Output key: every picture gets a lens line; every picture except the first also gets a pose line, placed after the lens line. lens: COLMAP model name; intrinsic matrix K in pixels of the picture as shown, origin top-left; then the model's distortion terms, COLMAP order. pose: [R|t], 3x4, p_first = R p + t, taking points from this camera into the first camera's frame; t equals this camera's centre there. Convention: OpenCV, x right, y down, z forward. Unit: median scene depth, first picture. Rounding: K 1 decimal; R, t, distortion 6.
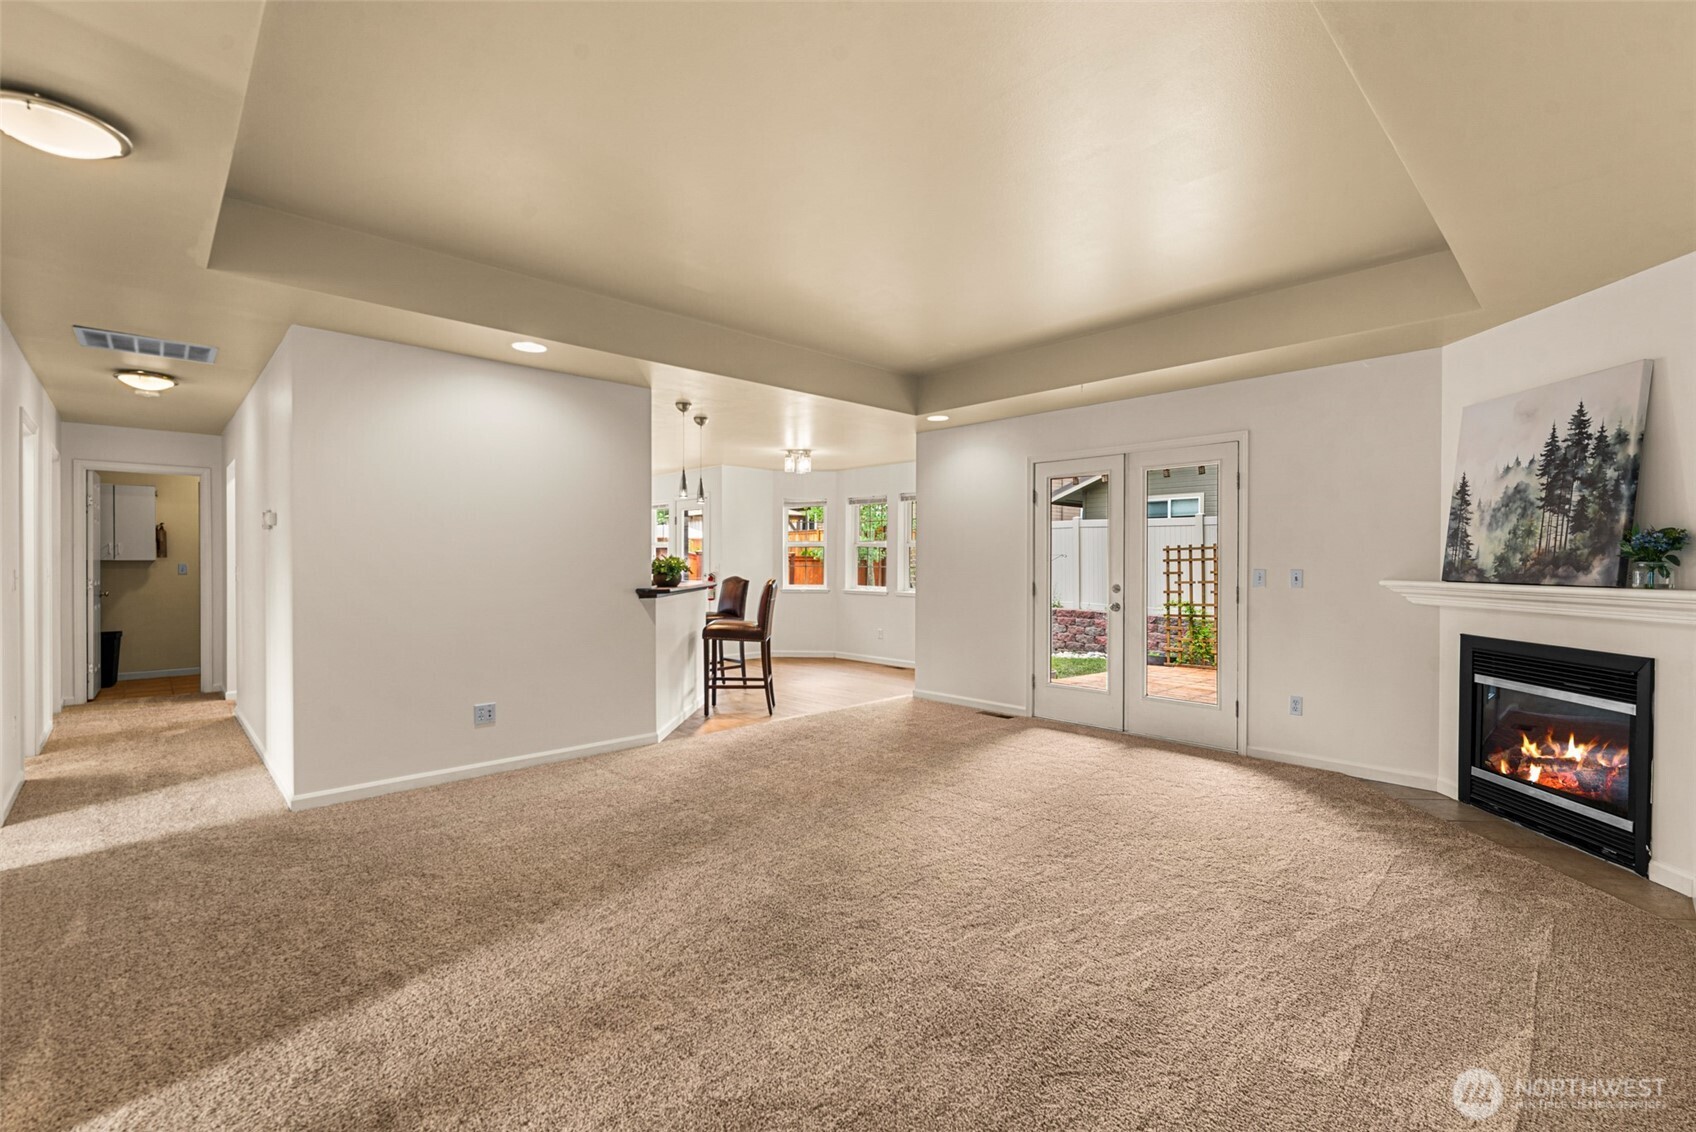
lens RADIAL K [[741.7, 0, 846.9], [0, 741.7, 564.7], [0, 0, 1]] dist [0.004105, -0.001627]
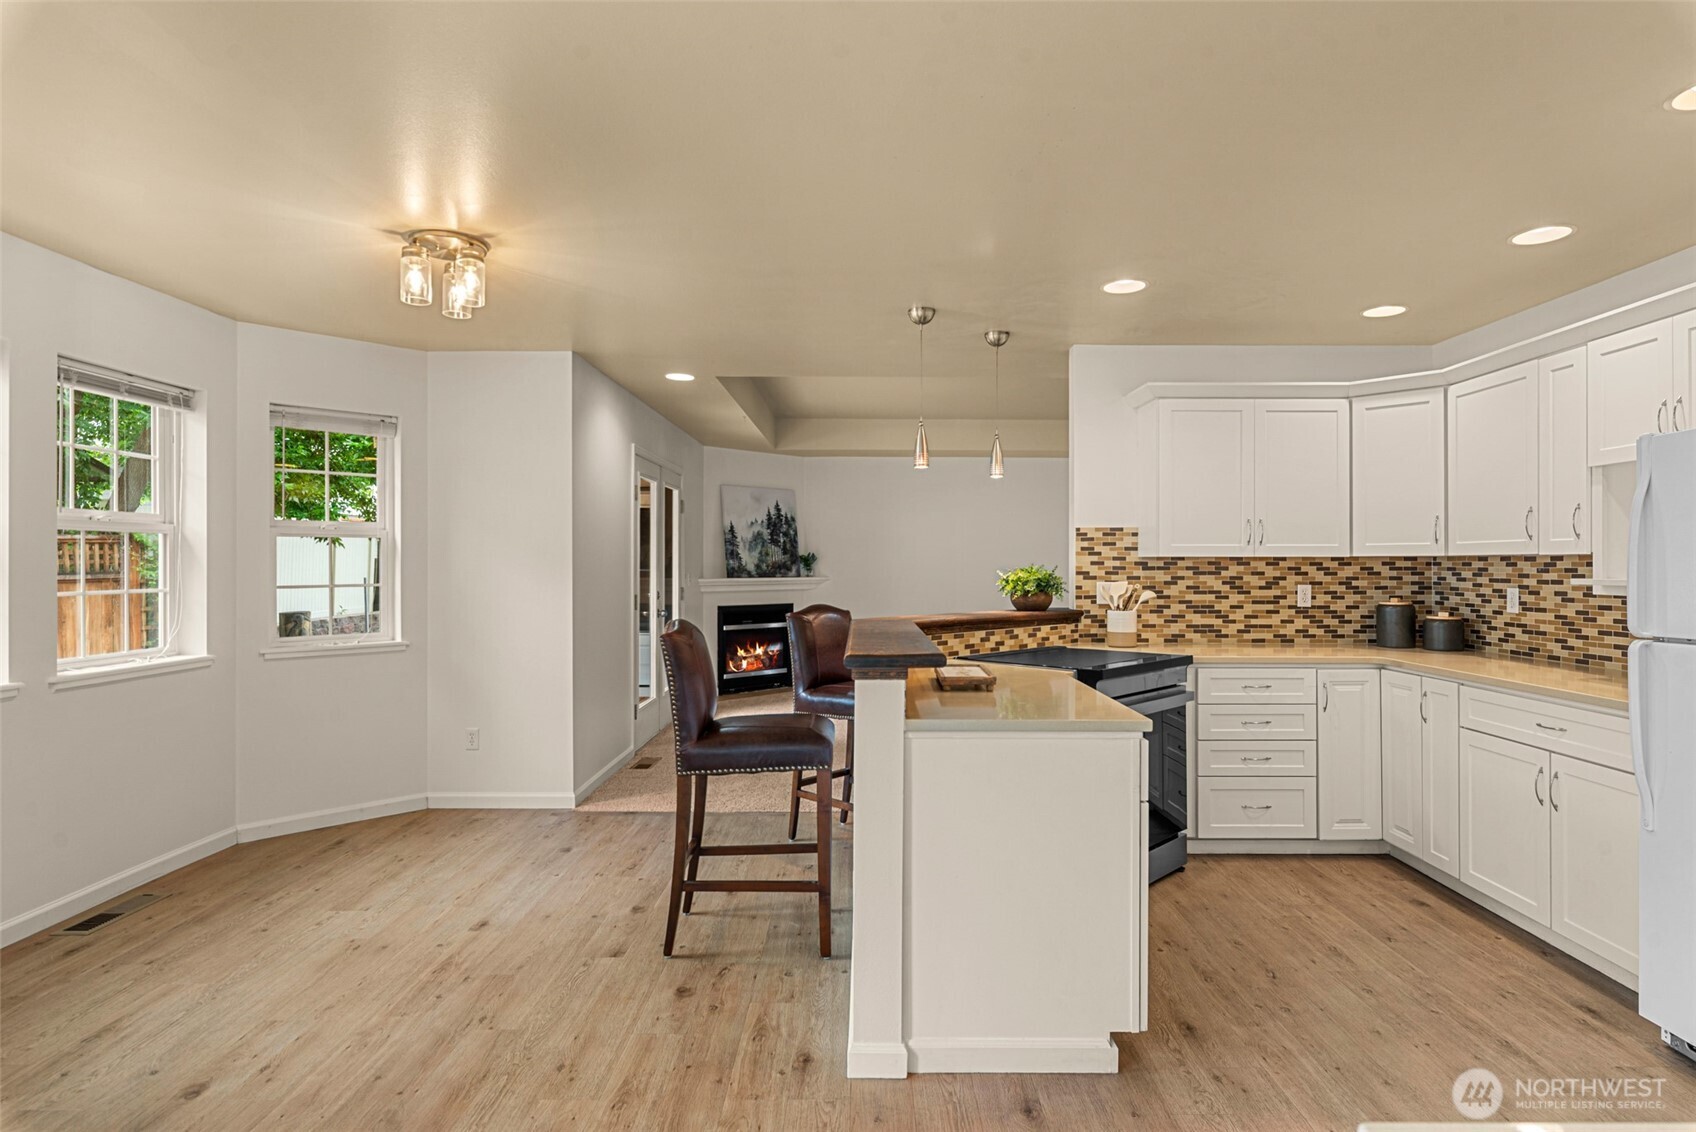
lens RADIAL K [[895.4, 0, 884.5], [0, 895.4, 557.7], [0, 0, 1]] dist [-0.001783, -0.000230]
pose [[-0.746259, 0.000163, 0.665655, -1.120499], [-0.000025, 1.000000, -0.000273, -0.031037], [-0.665655, -0.000221, -0.746259, 2.745781]]
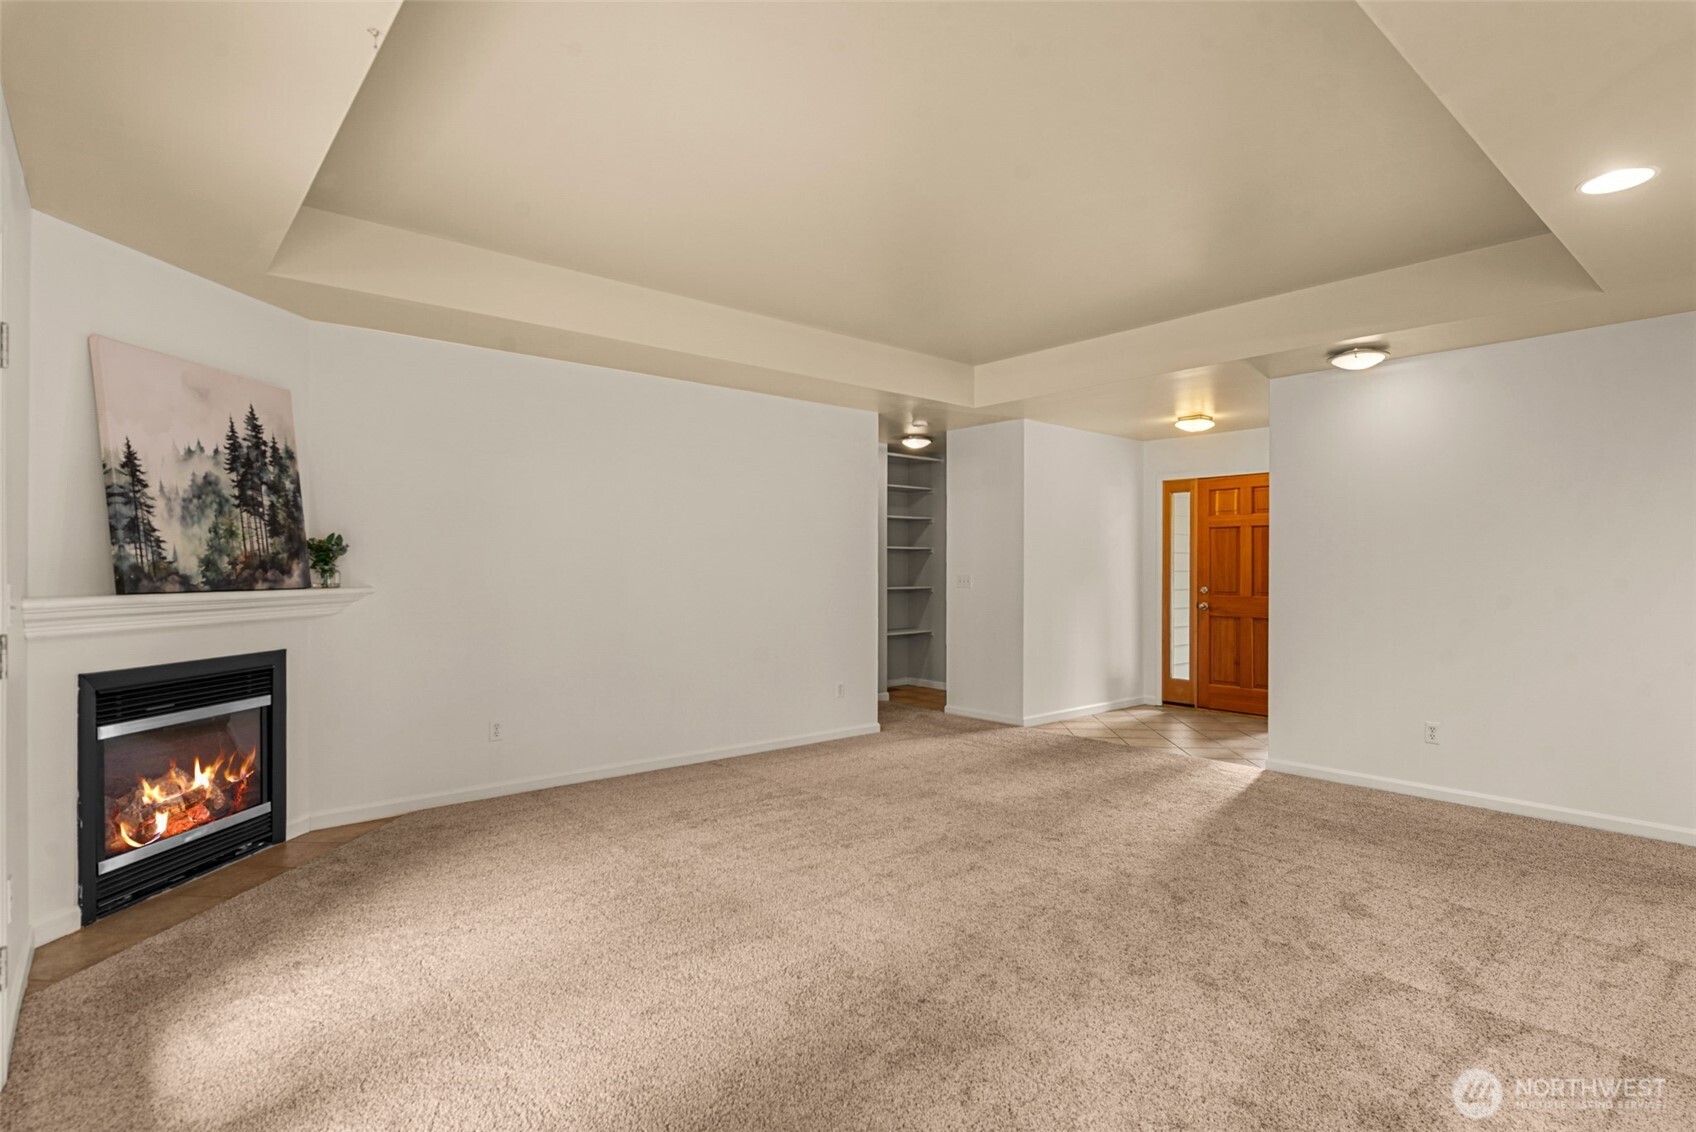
lens RADIAL K [[851.8, 0, 863.1], [0, 851.8, 558.1], [0, 0, 1]] dist [-0.005808, -0.001989]
pose [[-0.999506, -0.003492, 0.031237, 0.125499], [-0.003667, 0.999978, -0.005549, -0.009826], [-0.031217, -0.005661, -0.999497, 1.980431]]
